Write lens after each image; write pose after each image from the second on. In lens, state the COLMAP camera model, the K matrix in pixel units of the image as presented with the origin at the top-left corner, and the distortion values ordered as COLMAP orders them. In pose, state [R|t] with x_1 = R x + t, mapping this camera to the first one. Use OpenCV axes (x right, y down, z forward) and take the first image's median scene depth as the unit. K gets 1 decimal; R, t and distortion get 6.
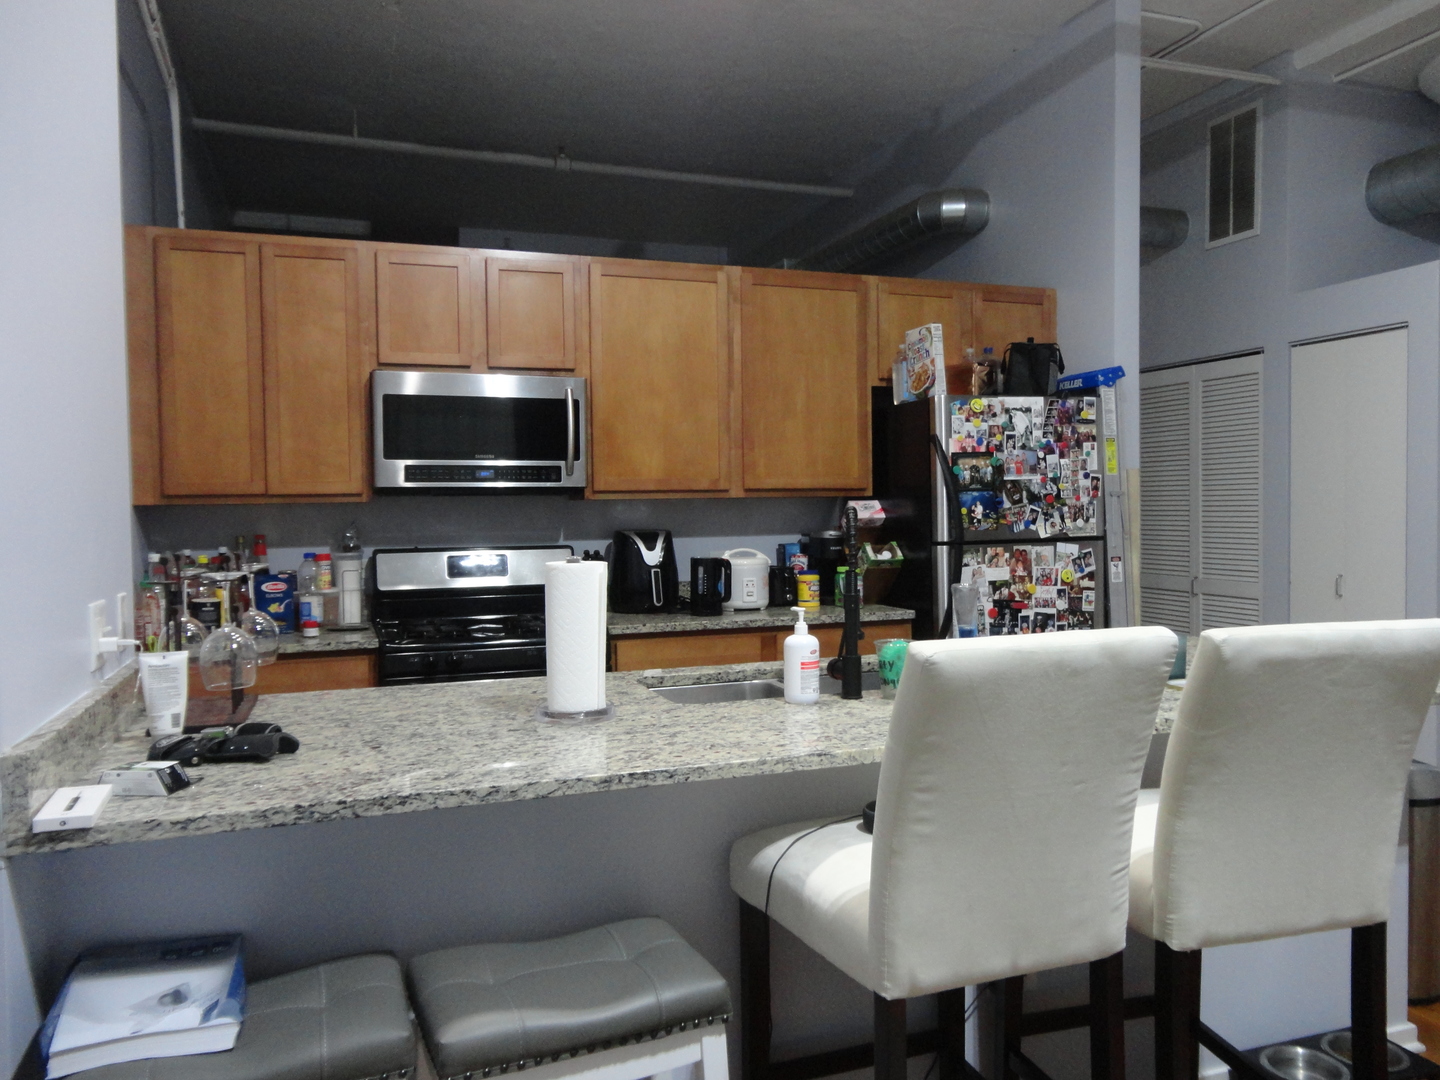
lens RADIAL K [[1064.3, 0, 720.7], [0, 1064.3, 537.2], [0, 0, 1]] dist [-0.005210, 0.016388]
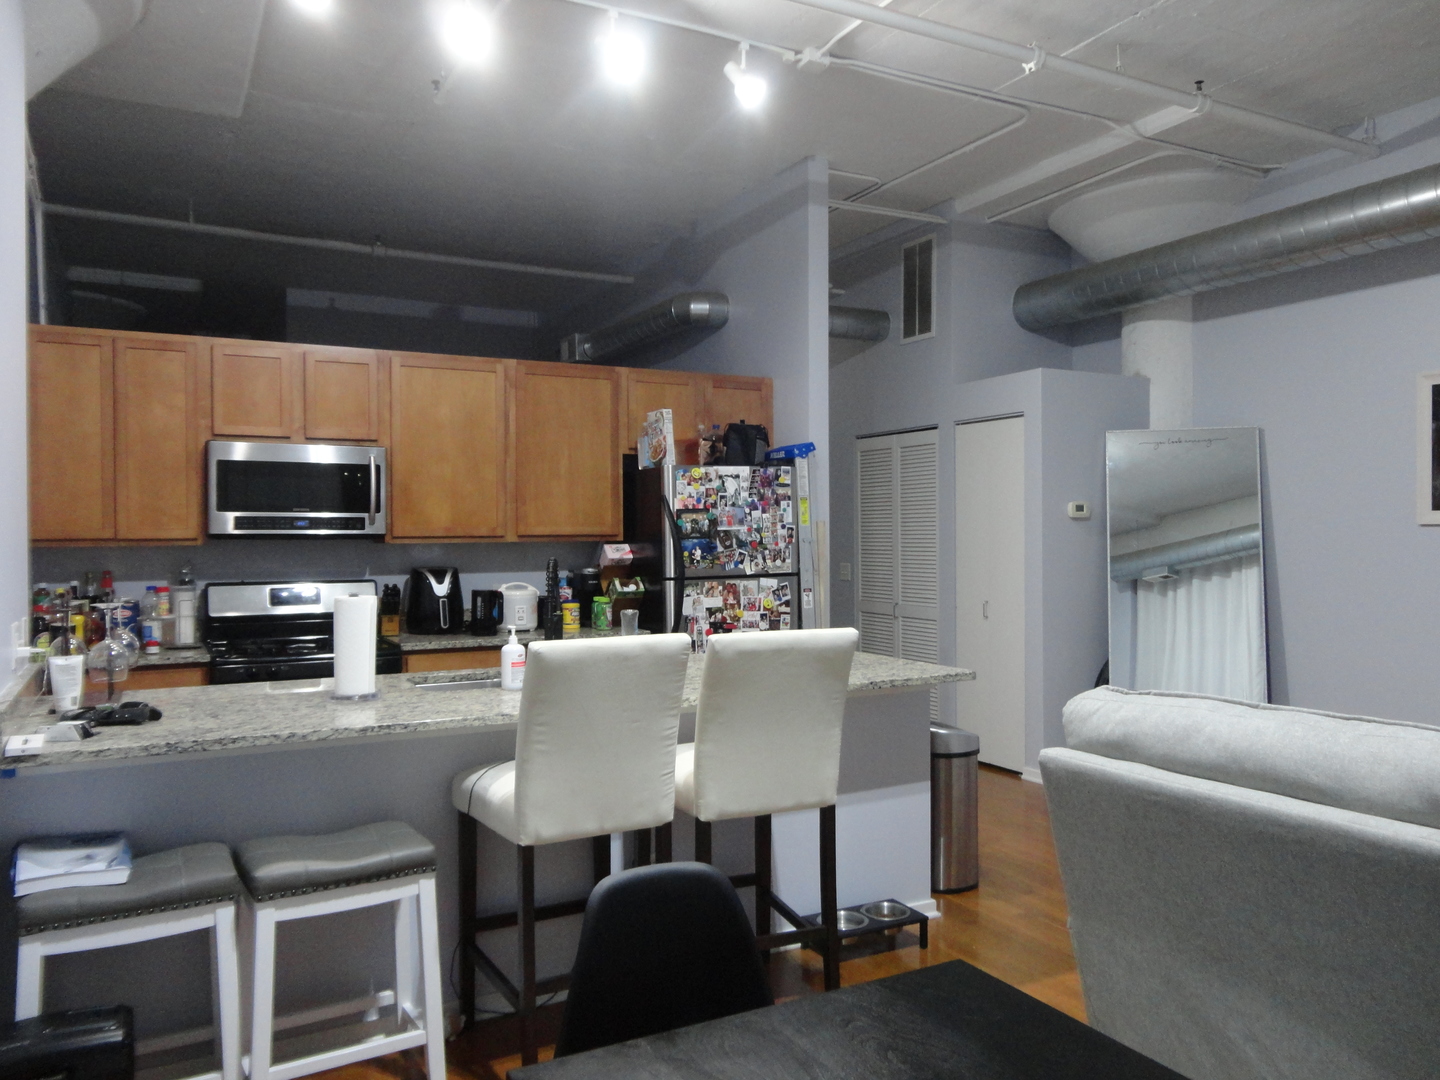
lens RADIAL K [[1064.3, 0, 720.7], [0, 1064.3, 537.2], [0, 0, 1]] dist [-0.005210, 0.016388]
pose [[0.989505, 0.006860, 0.144338, 0.081140], [-0.003240, 0.999675, -0.025303, -0.011934], [-0.144464, 0.024570, 0.989205, -0.291256]]
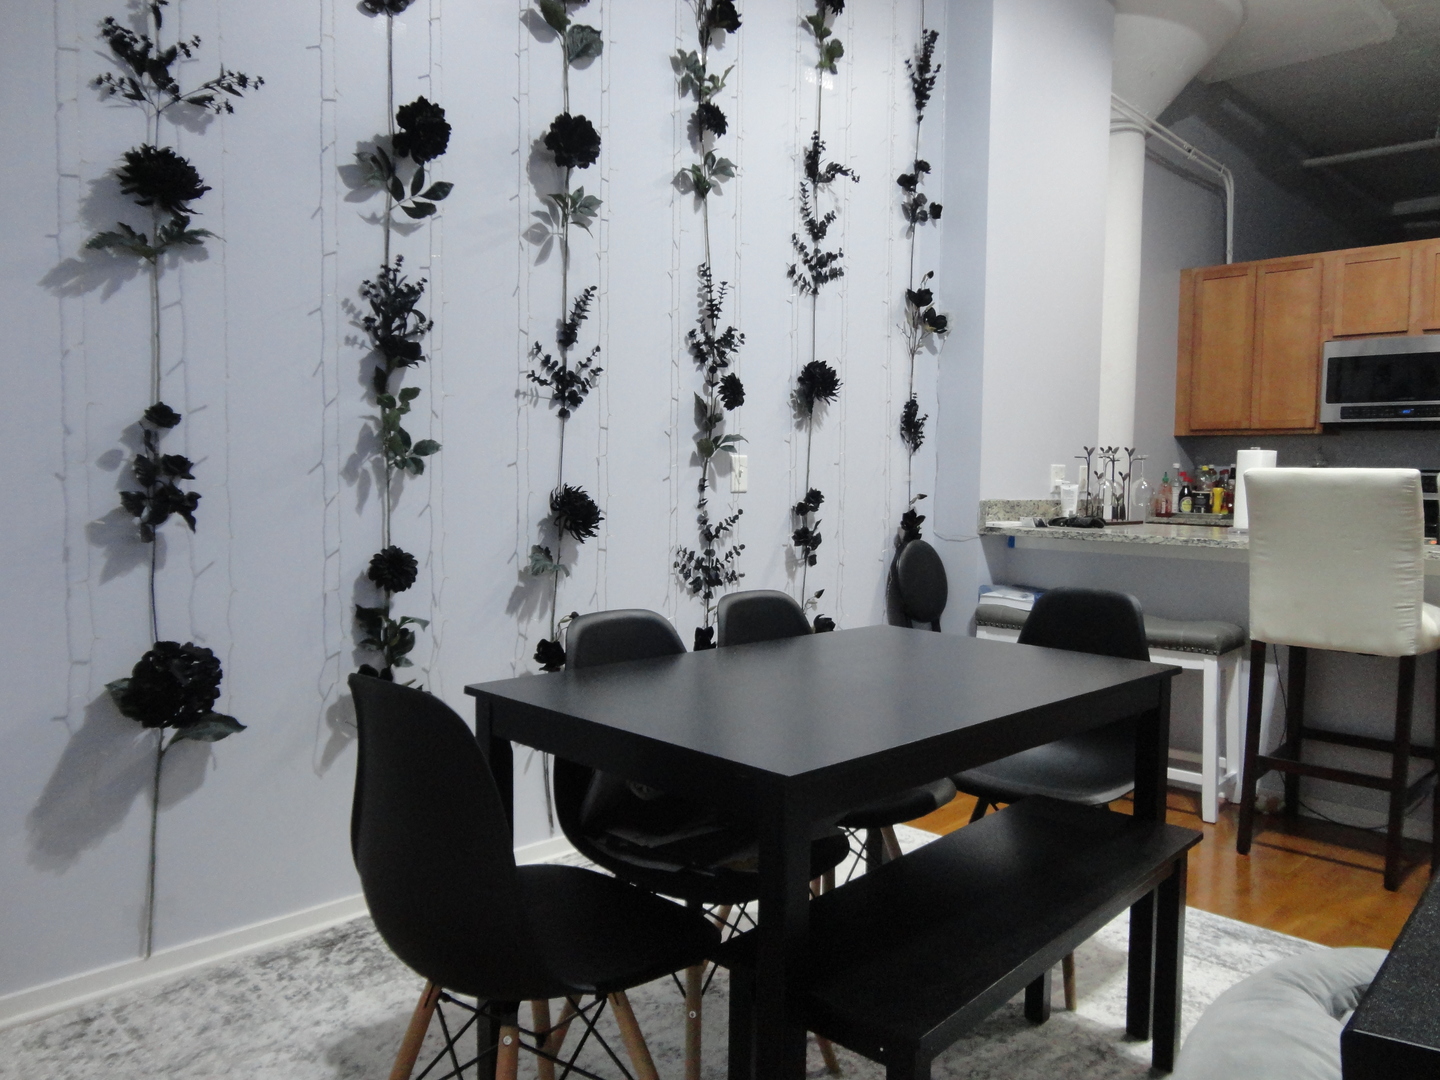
lens RADIAL K [[1062.8, 0, 720.0], [0, 1062.8, 535.1], [0, 0, 1]] dist [-0.006993, 0.011634]
pose [[0.420993, 0.072026, -0.904200, 0.588103], [-0.047852, 0.997218, 0.057156, 0.056197], [0.905801, 0.019205, 0.423268, -0.316462]]
